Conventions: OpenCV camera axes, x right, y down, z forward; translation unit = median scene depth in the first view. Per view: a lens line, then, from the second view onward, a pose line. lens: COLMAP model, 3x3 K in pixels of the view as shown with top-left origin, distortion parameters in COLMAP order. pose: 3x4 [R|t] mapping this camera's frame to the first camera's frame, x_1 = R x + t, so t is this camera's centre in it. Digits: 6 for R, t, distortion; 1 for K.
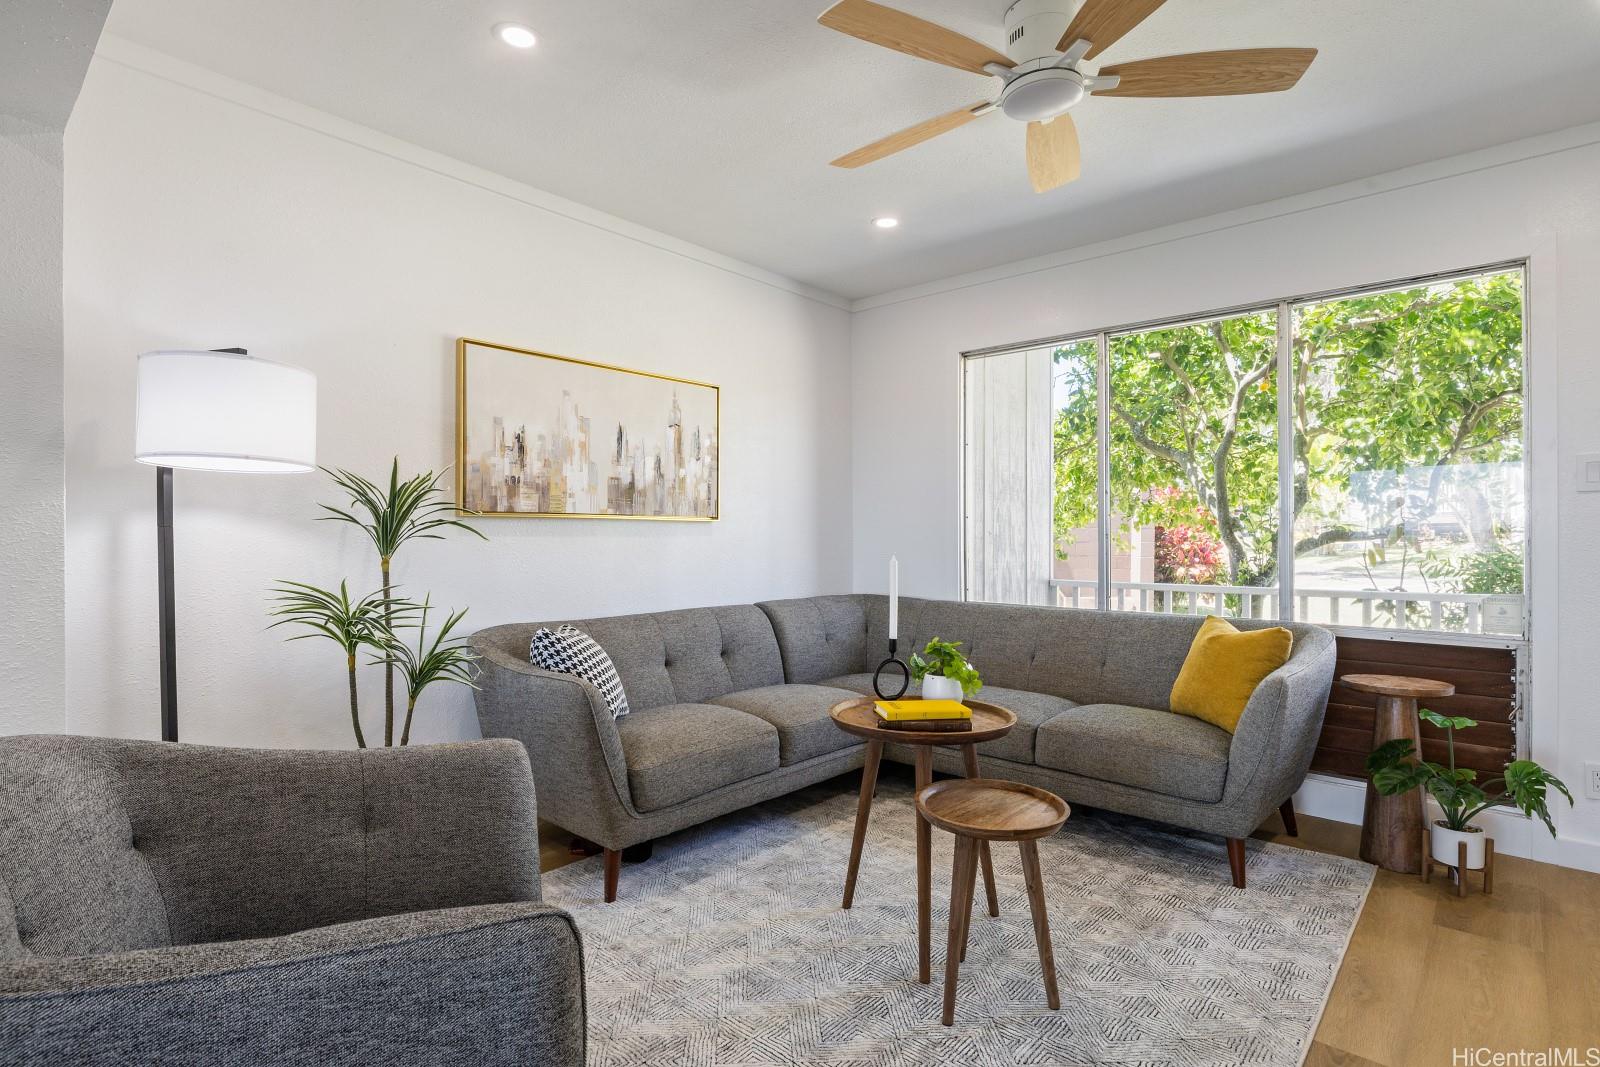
lens RADIAL K [[812.6, 0, 803.5], [0, 812.6, 529.8], [0, 0, 1]] dist [0.004505, 0.000667]
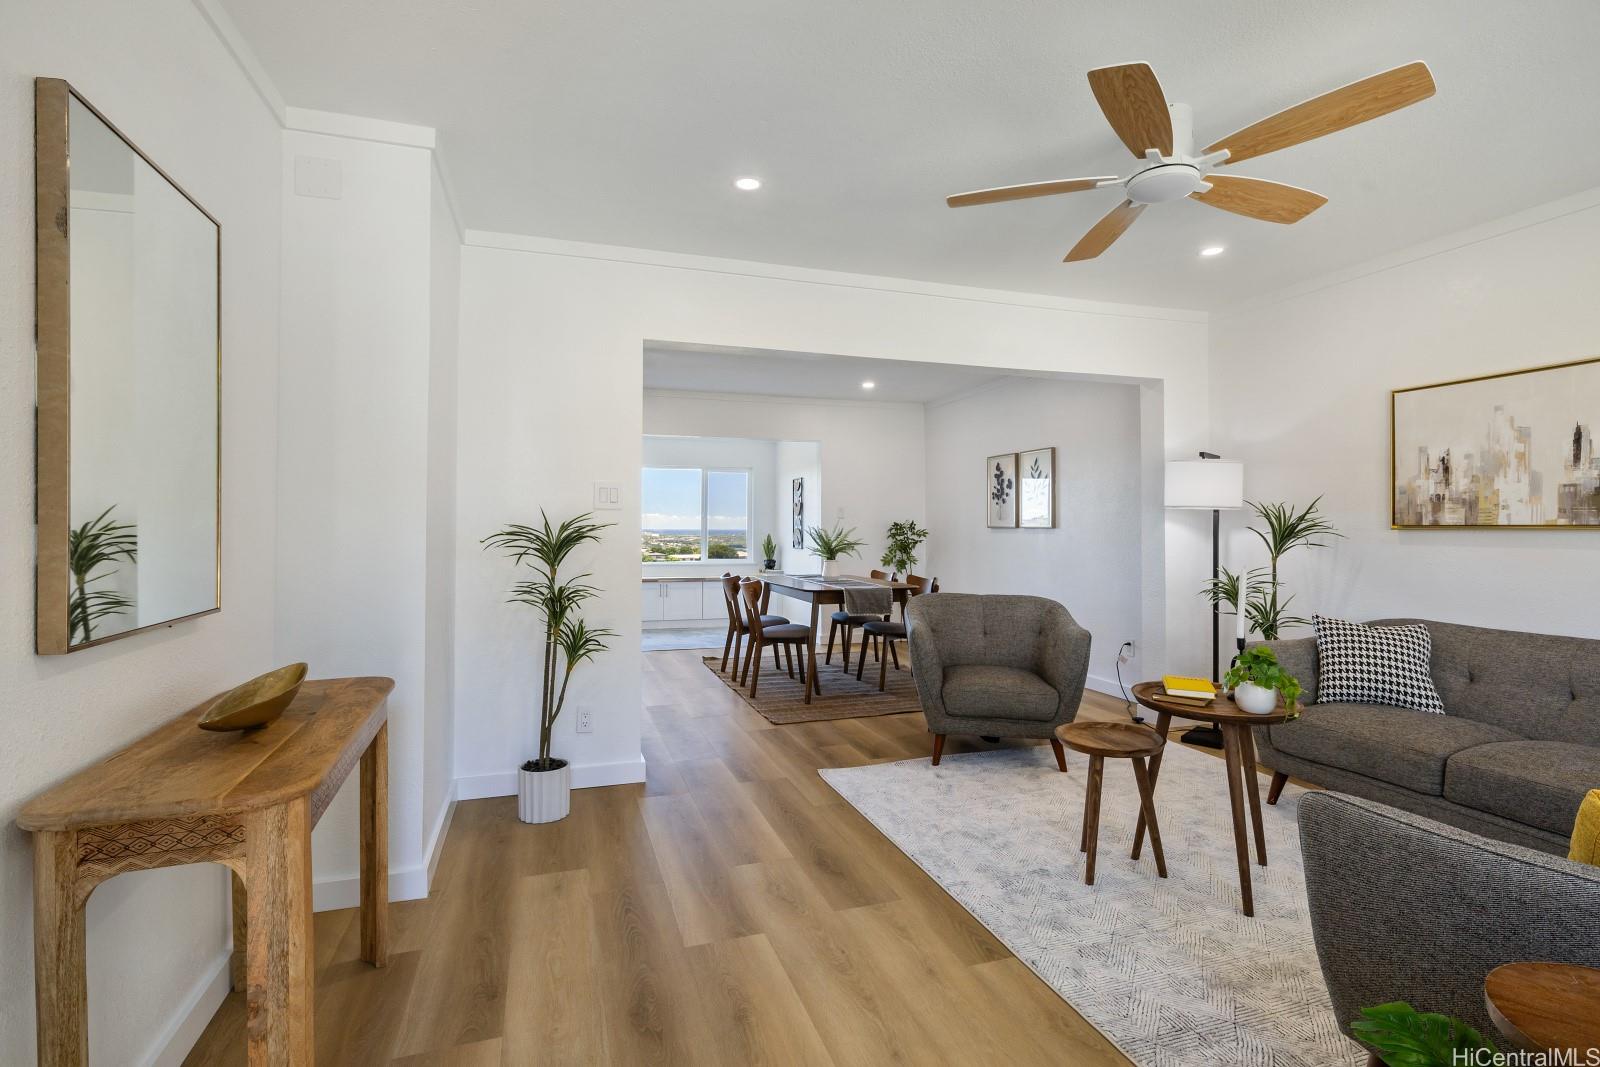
lens RADIAL K [[771.8, 0, 800.0], [0, 771.8, 533.5], [0, 0, 1]] dist [0.001299, 0.000115]
pose [[-0.510004, 0.007308, -0.860141, 0.991097], [0.005548, 0.999971, 0.005207, -0.019339], [0.860154, -0.002116, -0.510029, 0.729950]]
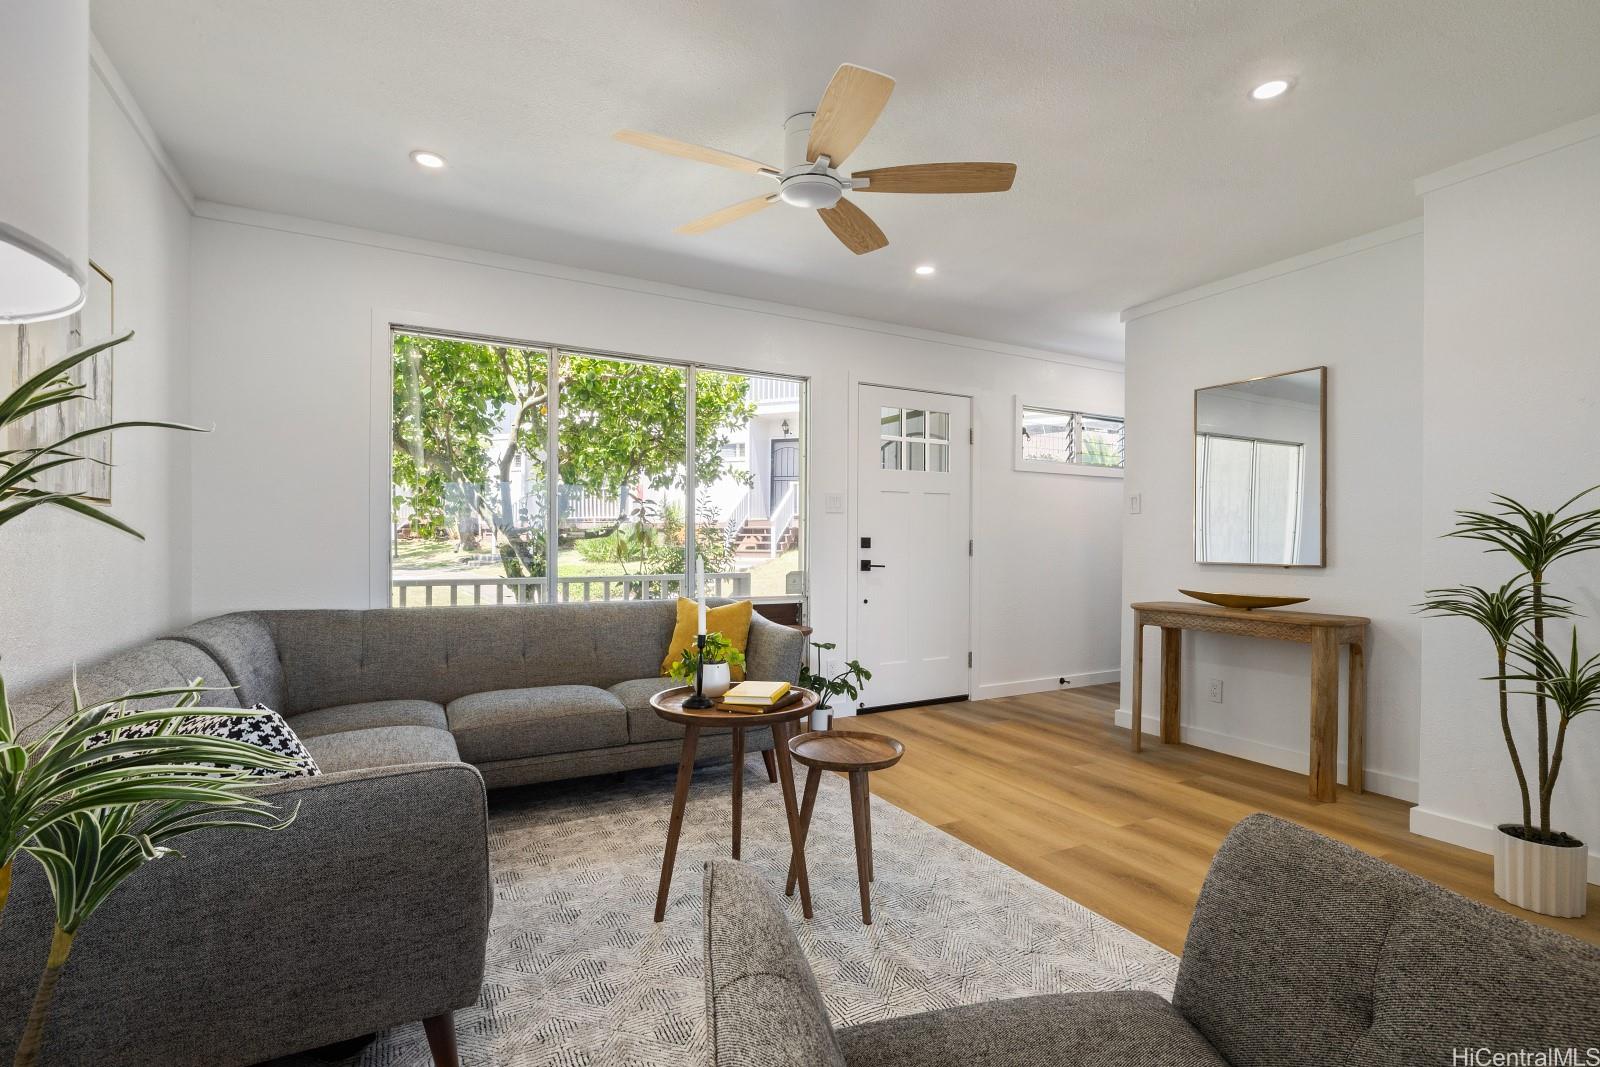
lens RADIAL K [[739.5, 0, 807.4], [0, 739.5, 536.5], [0, 0, 1]] dist [0.021489, 0.000089]
pose [[0.351522, 0.000957, 0.936179, -0.526906], [-0.015461, 0.999869, 0.004783, -0.000337], [-0.936052, -0.016155, 0.351491, 0.389741]]
